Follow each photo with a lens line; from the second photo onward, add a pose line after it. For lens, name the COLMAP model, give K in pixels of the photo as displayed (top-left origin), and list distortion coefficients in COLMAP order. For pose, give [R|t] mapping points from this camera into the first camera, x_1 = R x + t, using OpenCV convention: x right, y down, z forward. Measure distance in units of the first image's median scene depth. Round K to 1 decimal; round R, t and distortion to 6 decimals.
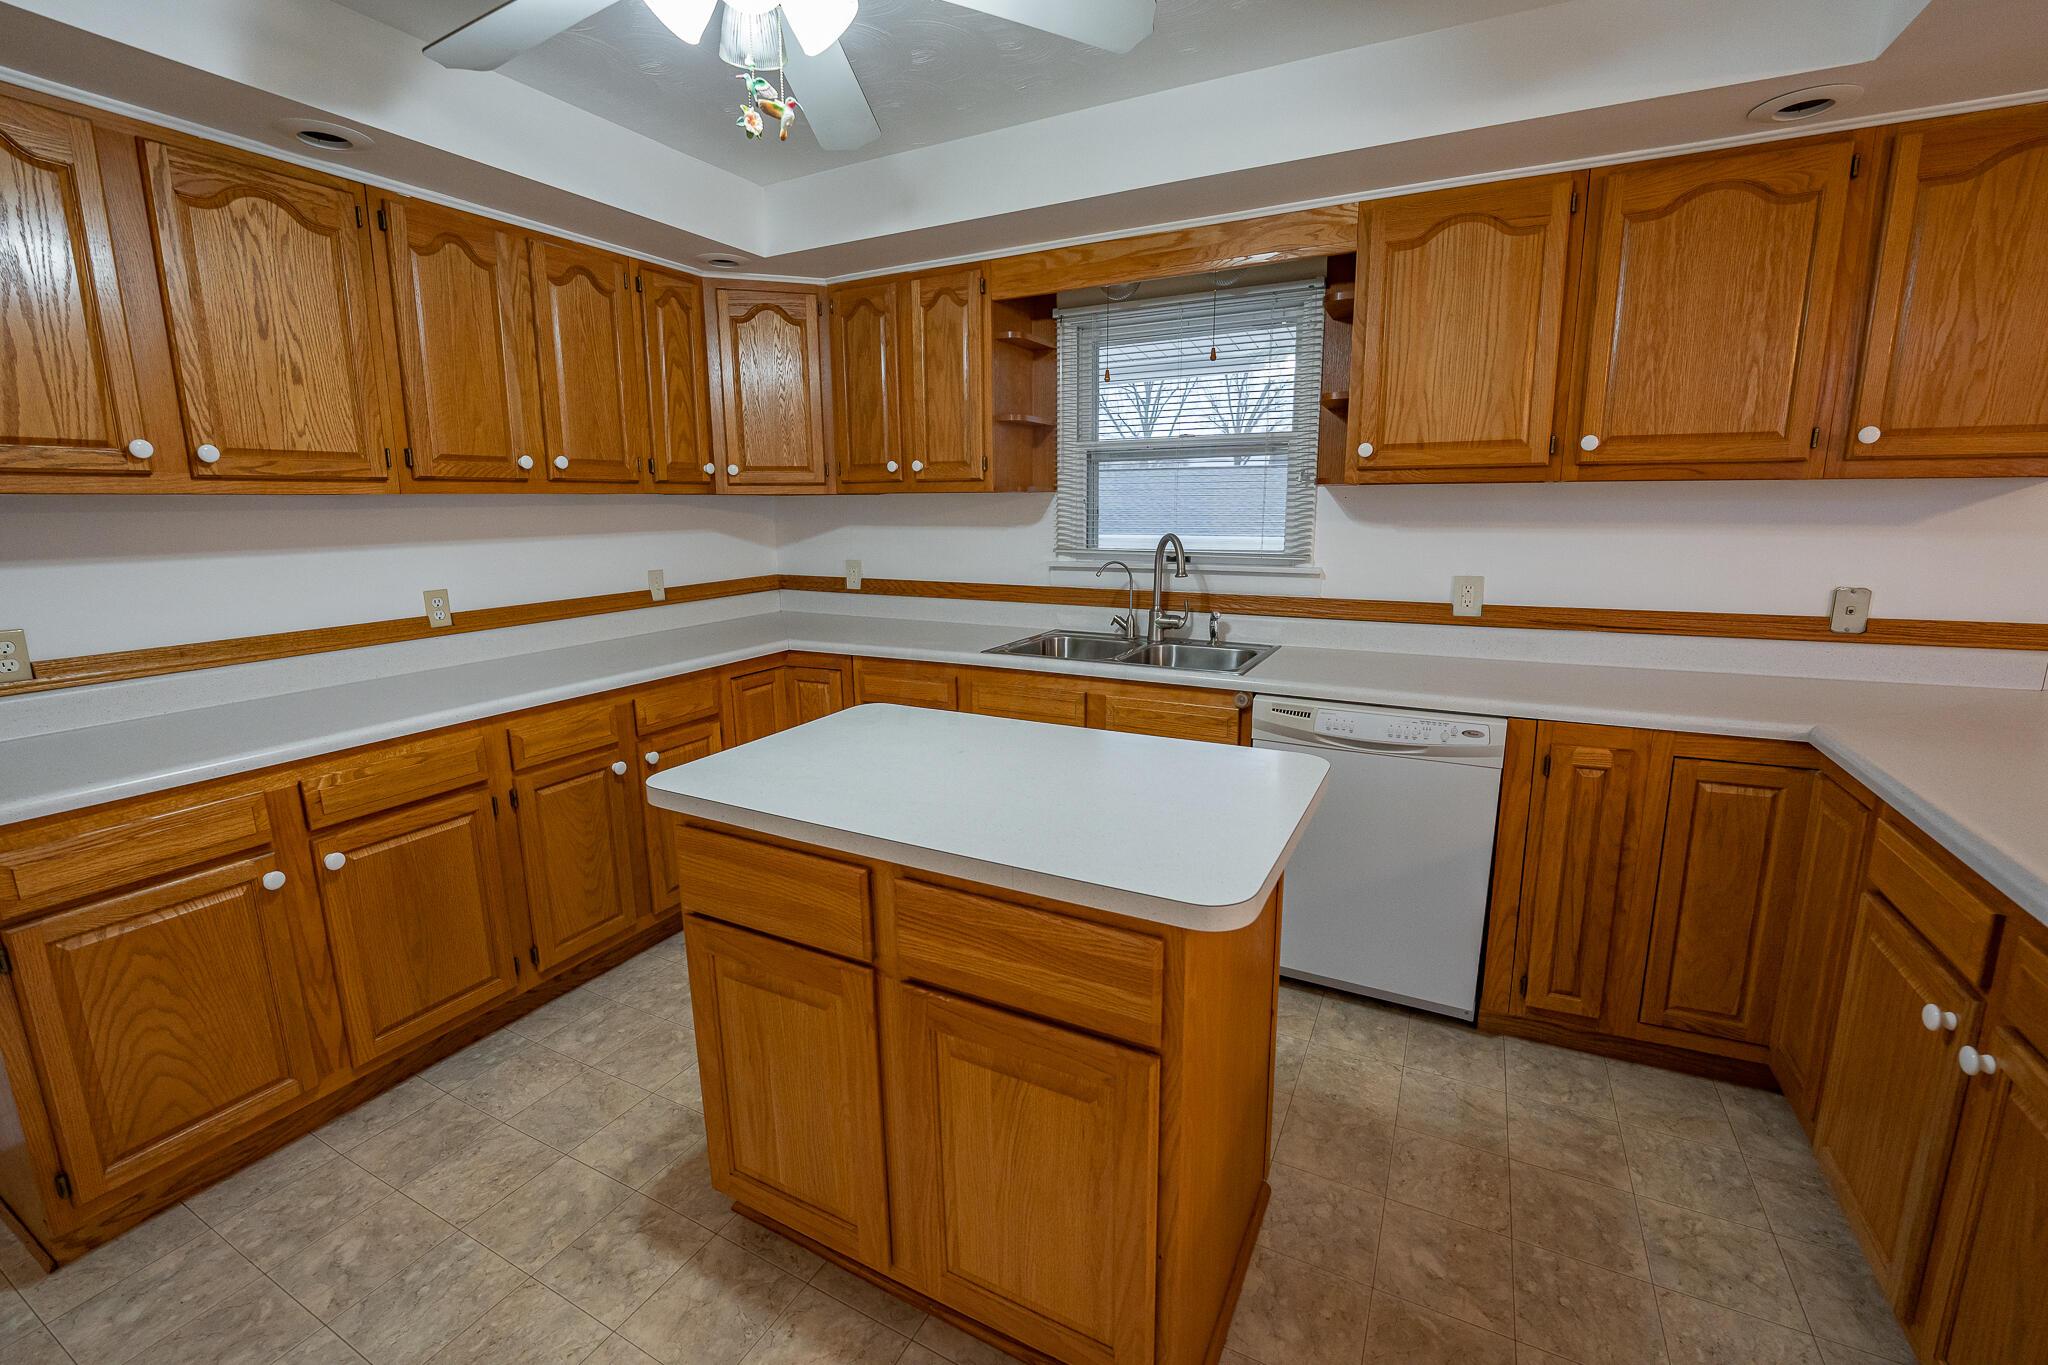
lens RADIAL K [[853.0, 0, 1025.7], [0, 853.0, 669.1], [0, 0, 1]] dist [-0.029948, 0.004608]
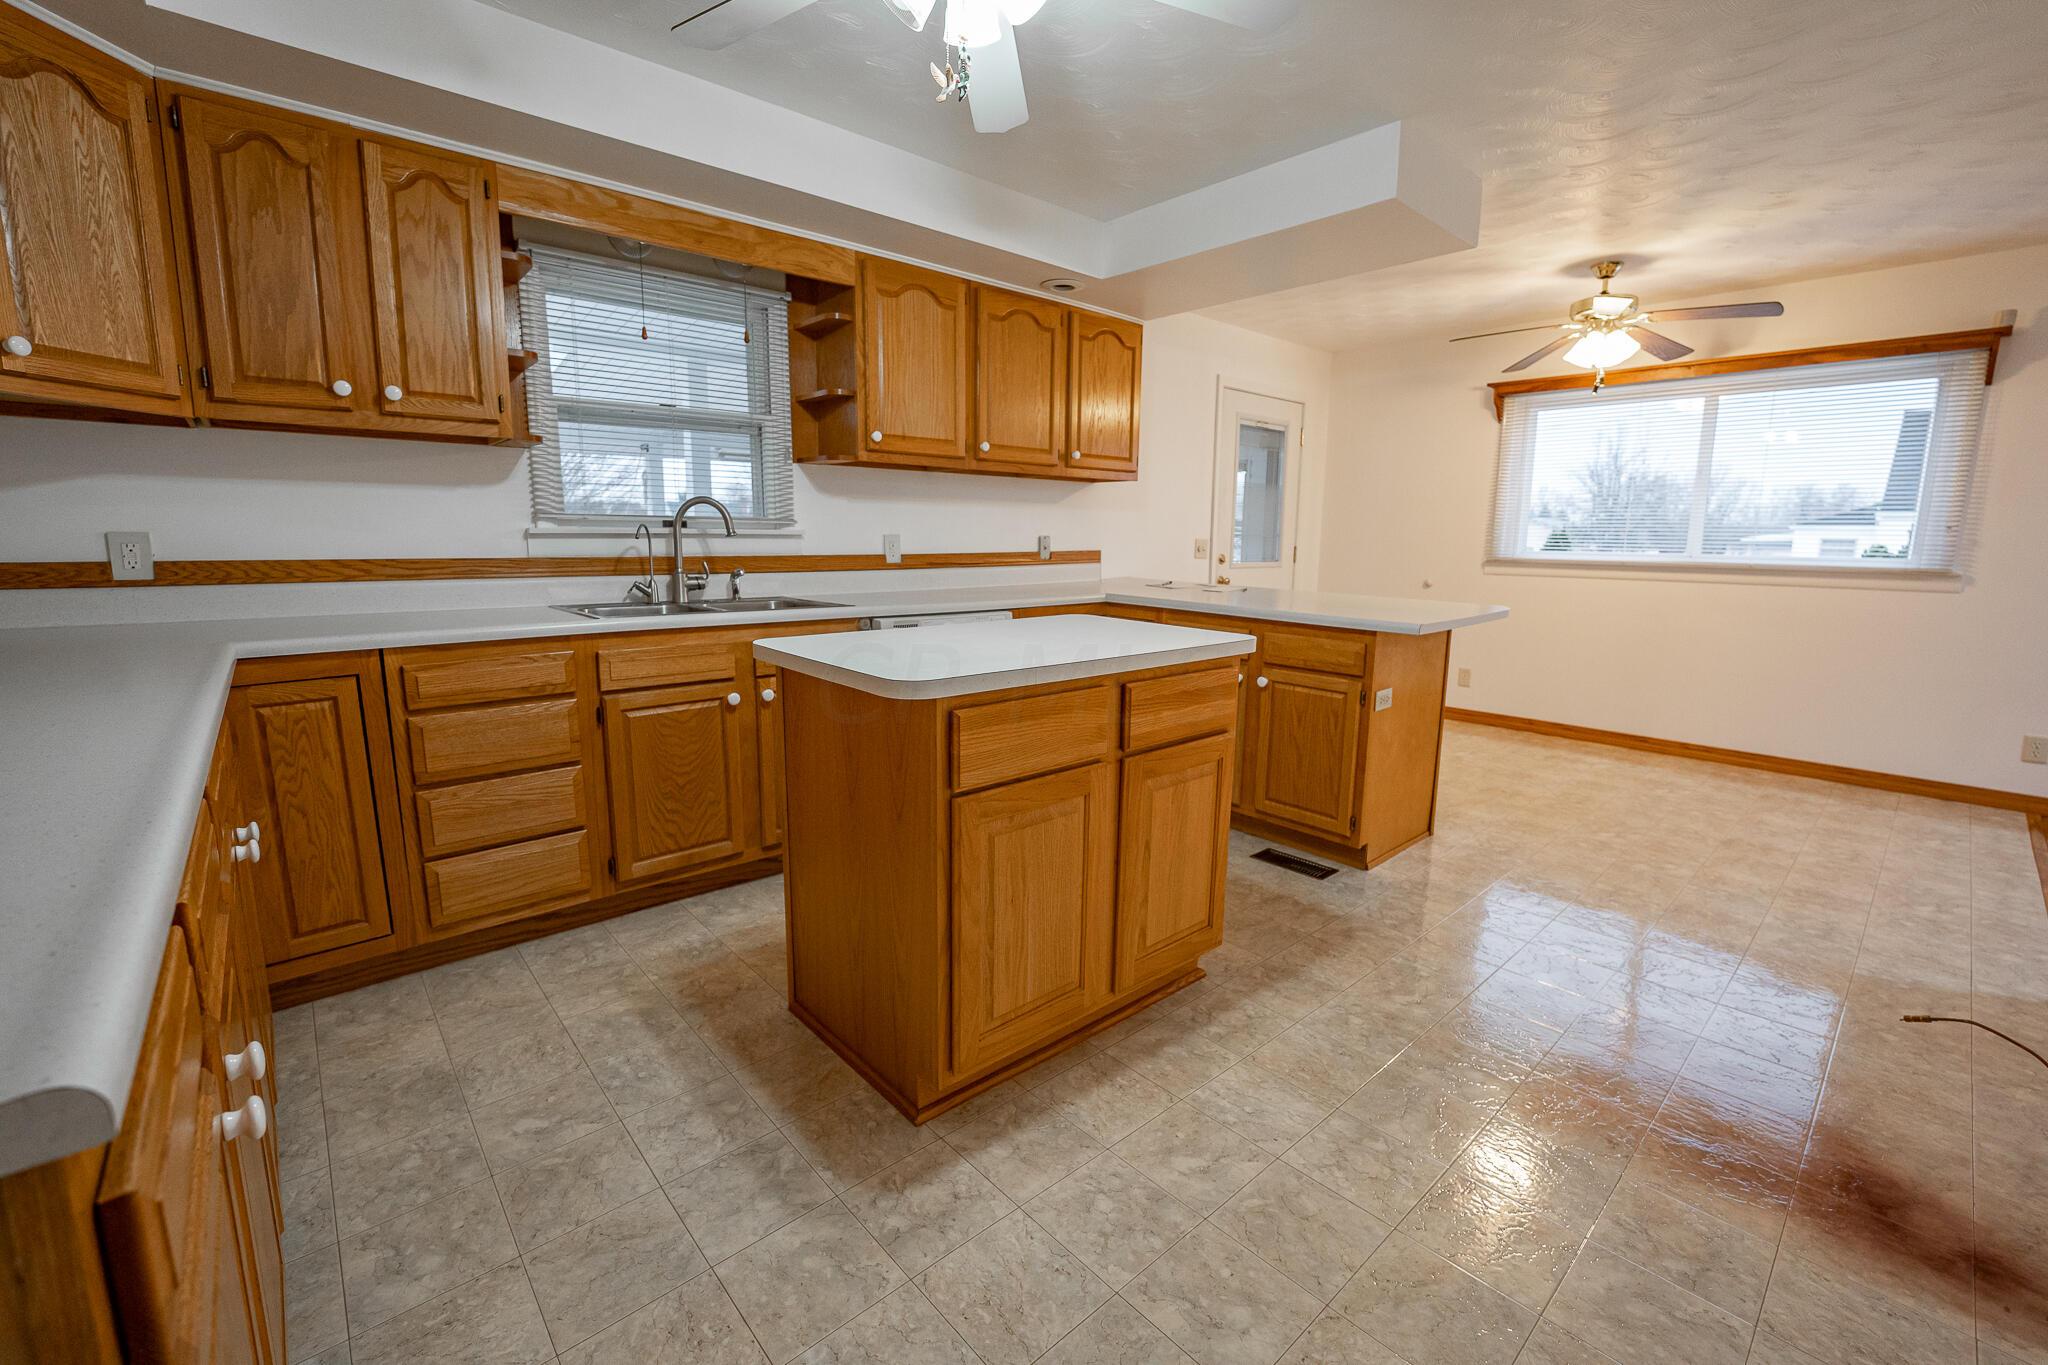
lens RADIAL K [[853.0, 0, 1022.6], [0, 853.0, 671.4], [0, 0, 1]] dist [-0.029948, 0.004608]
pose [[0.356364, -0.134470, 0.924620, -0.907930], [0.164406, 0.983174, 0.079621, 0.046337], [-0.919769, 0.123639, 0.372476, 0.354997]]
